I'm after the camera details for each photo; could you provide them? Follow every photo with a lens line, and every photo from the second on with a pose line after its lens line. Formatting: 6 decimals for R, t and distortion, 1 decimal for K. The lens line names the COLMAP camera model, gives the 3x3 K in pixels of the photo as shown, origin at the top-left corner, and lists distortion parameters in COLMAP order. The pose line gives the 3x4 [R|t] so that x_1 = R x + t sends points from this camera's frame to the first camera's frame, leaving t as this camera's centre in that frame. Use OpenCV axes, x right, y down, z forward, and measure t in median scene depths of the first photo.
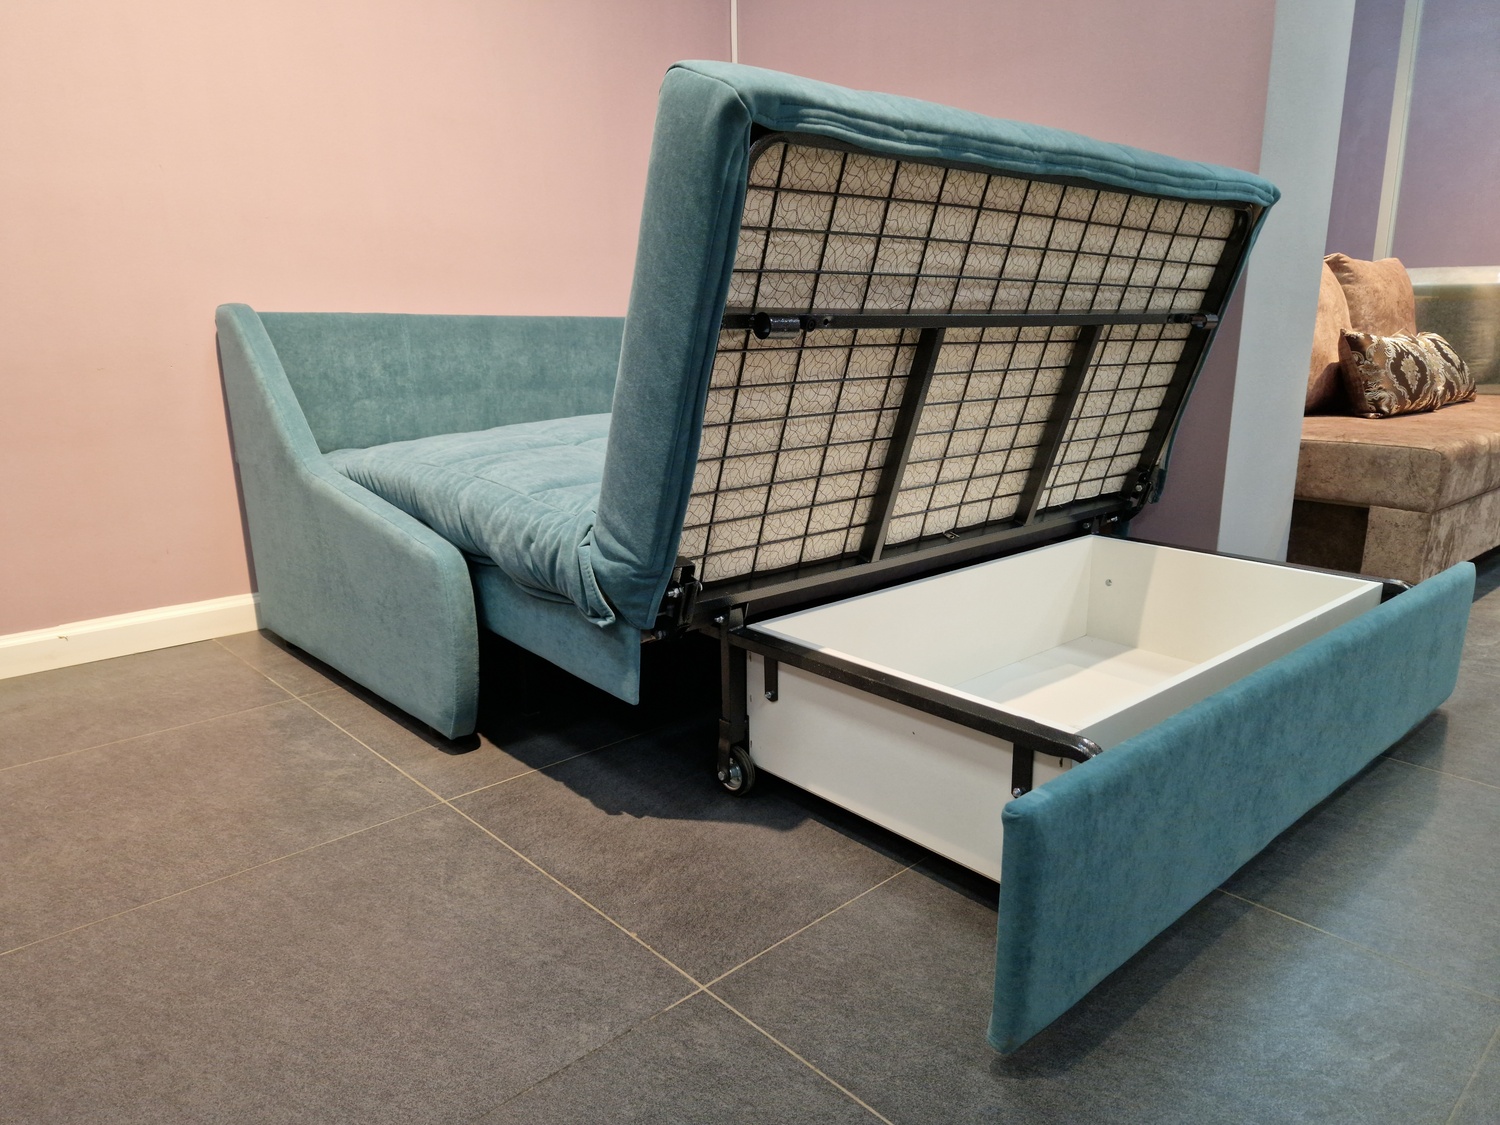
lens RADIAL K [[999.0, 0, 750.0], [0, 999.0, 562.5], [0, 0, 1]] dist [0.062895, -0.051460]
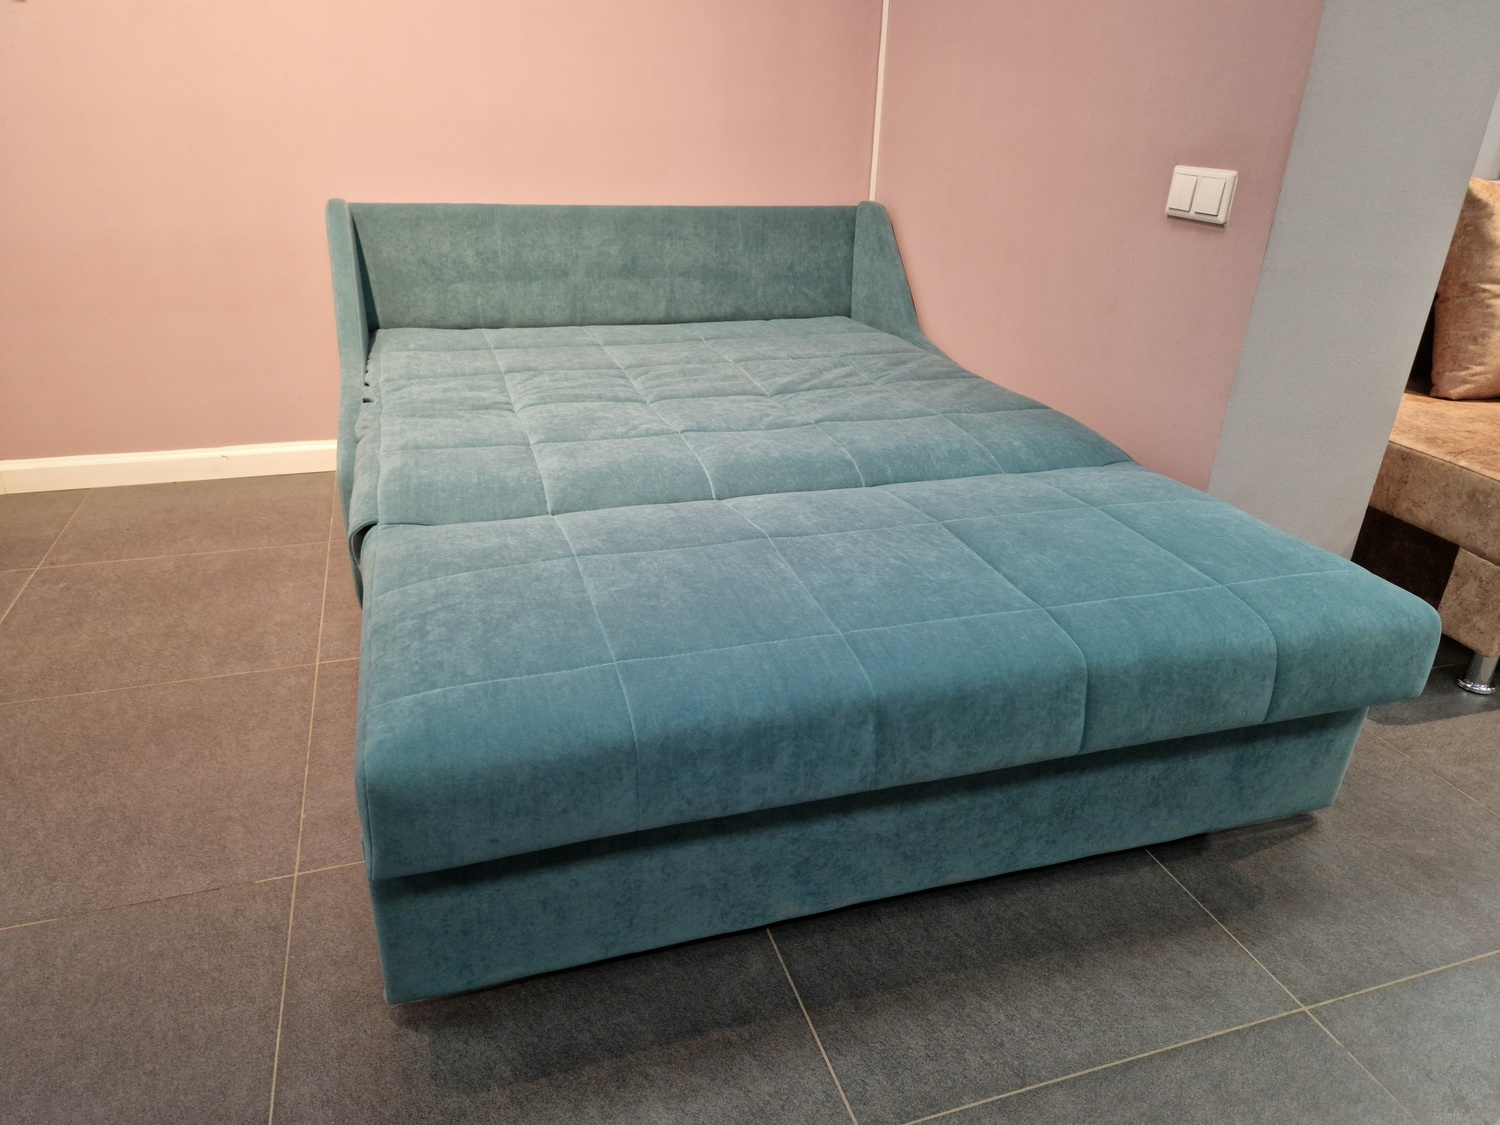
lens RADIAL K [[991.8, 0, 750.0], [0, 991.8, 562.5], [0, 0, 1]] dist [0.108845, -0.116796]
pose [[0.907023, 0.205198, -0.367700, 0.598090], [-0.127649, 0.966129, 0.224280, -0.227656], [0.401268, -0.156490, 0.902494, 0.078866]]
